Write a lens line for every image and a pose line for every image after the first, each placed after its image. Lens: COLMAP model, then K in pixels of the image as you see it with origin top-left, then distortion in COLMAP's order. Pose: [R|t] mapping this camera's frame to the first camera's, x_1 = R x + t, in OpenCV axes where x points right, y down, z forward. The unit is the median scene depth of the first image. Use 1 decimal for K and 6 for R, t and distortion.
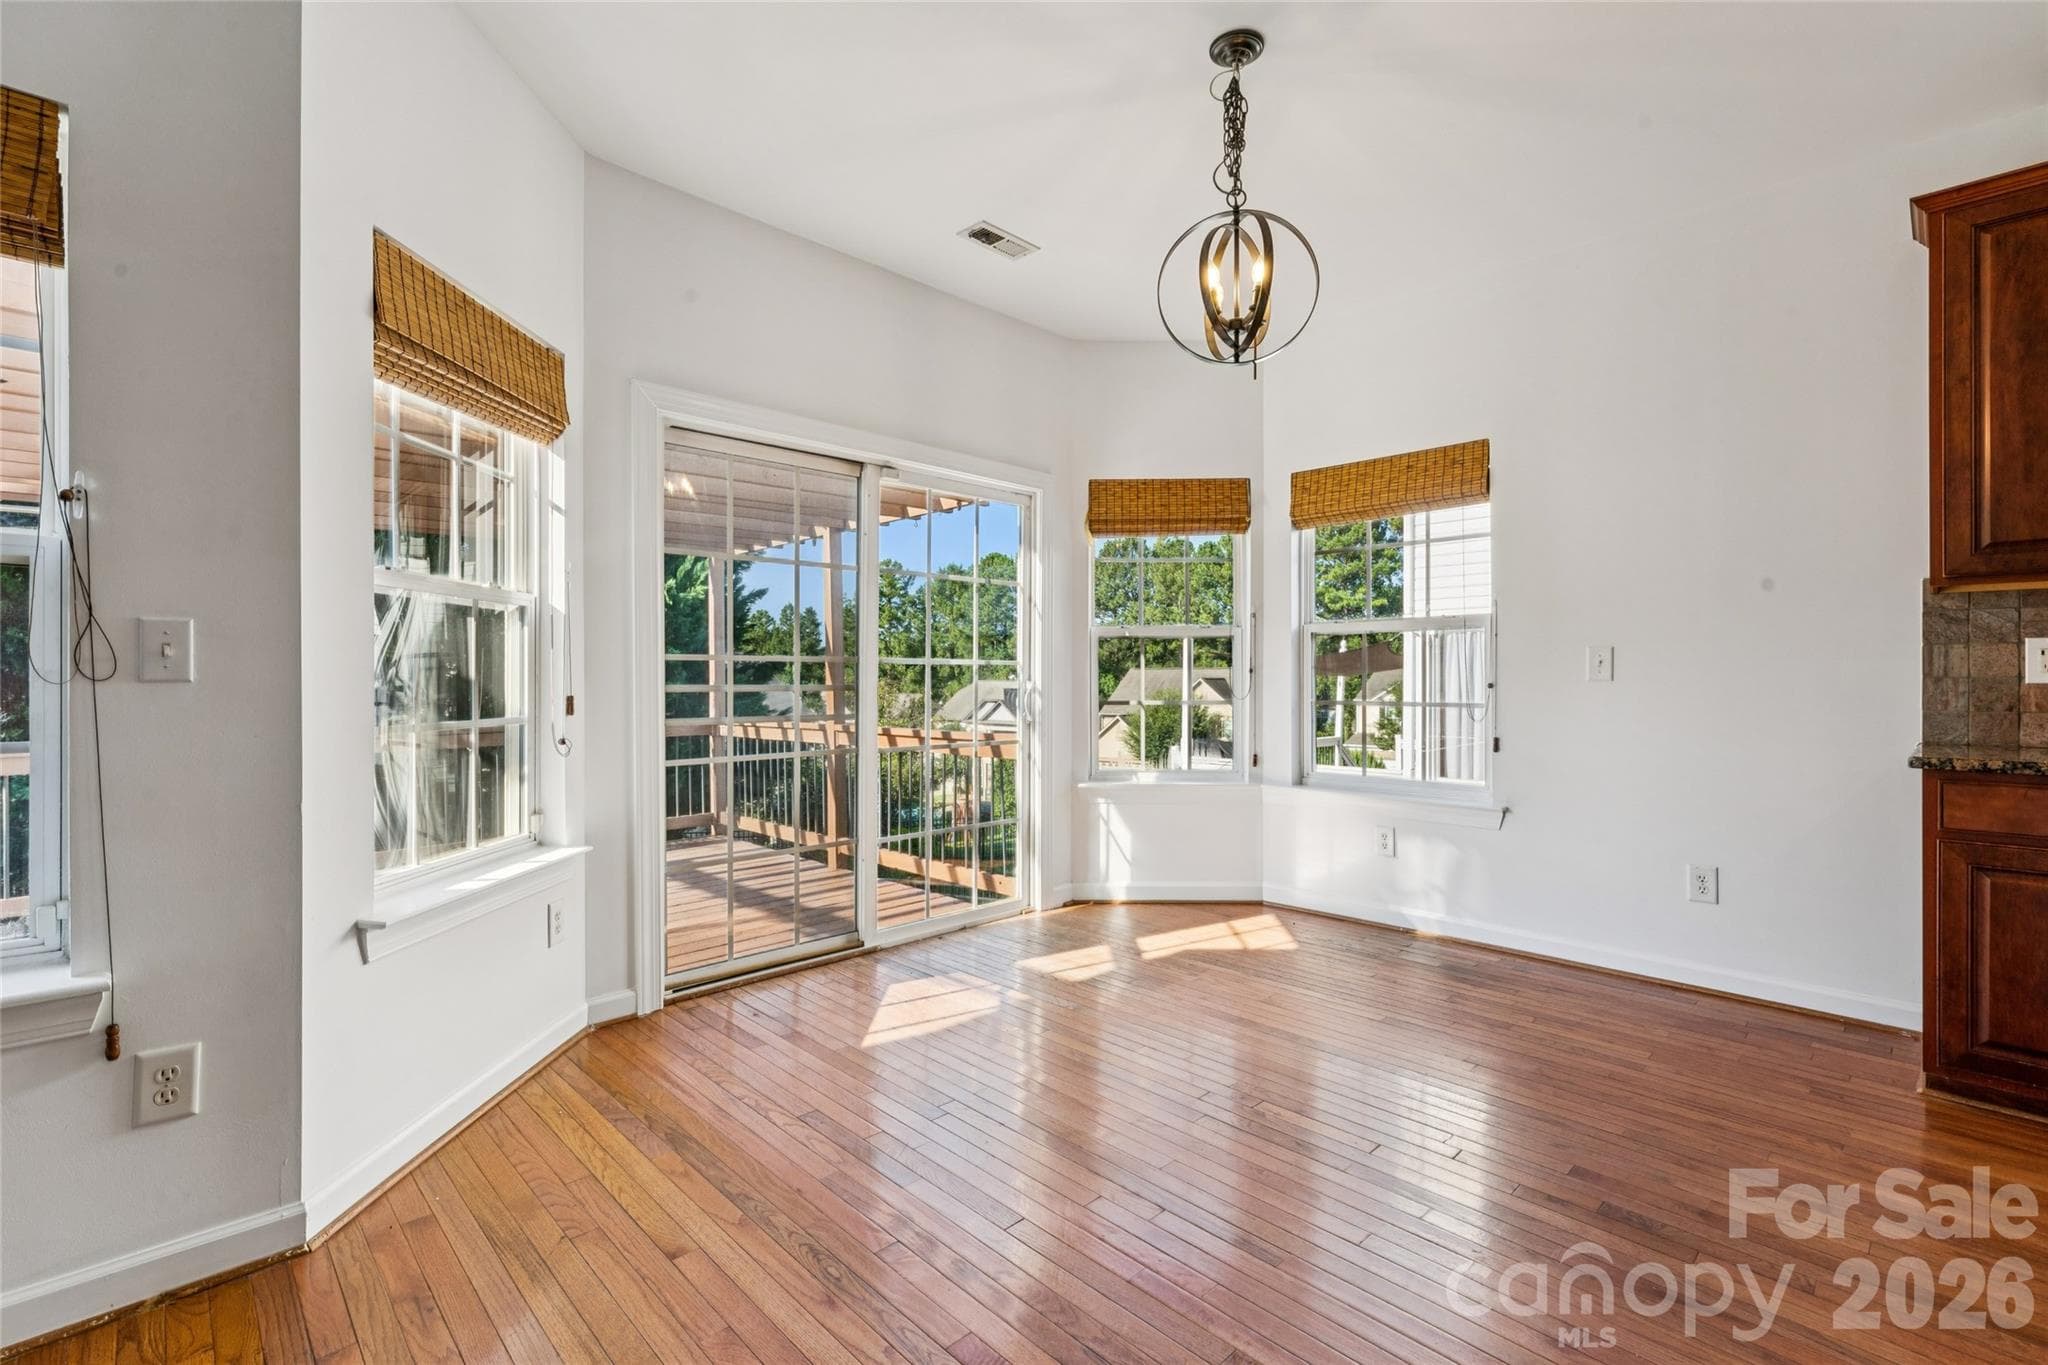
lens RADIAL K [[916.5, 0, 1024.9], [0, 916.5, 682.4], [0, 0, 1]] dist [0.000011, 0.000549]
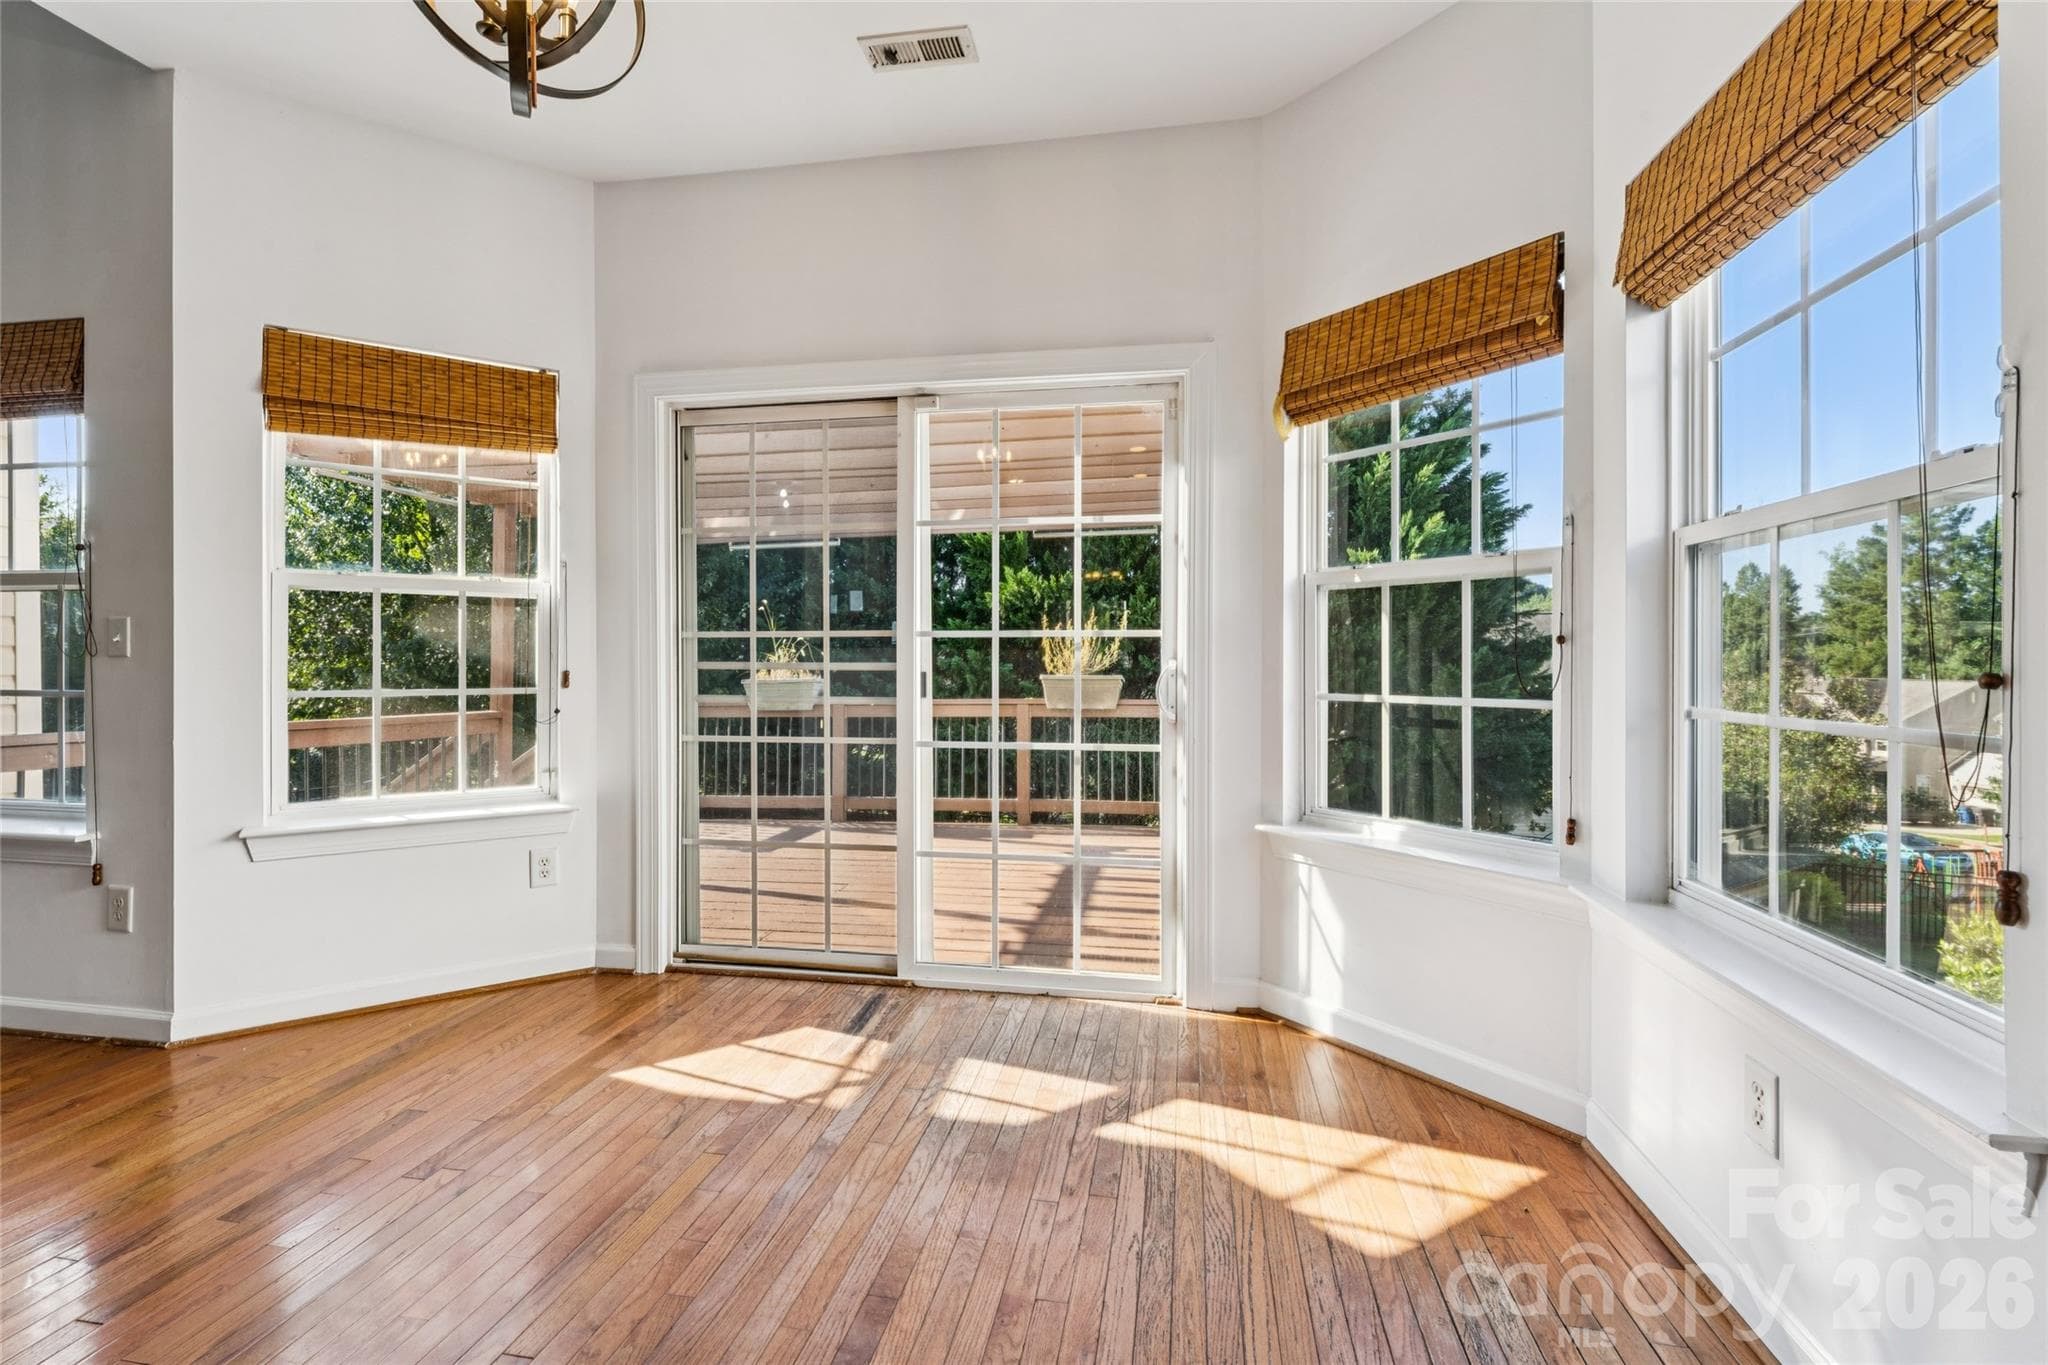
lens RADIAL K [[916.5, 0, 1018.0], [0, 916.5, 667.0], [0, 0, 1]] dist [0.000011, 0.000549]
pose [[0.576182, 0.008763, -0.817275, 0.555896], [-0.004196, 0.999961, 0.007764, -0.001403], [0.817311, -0.001044, 0.576196, 0.593515]]
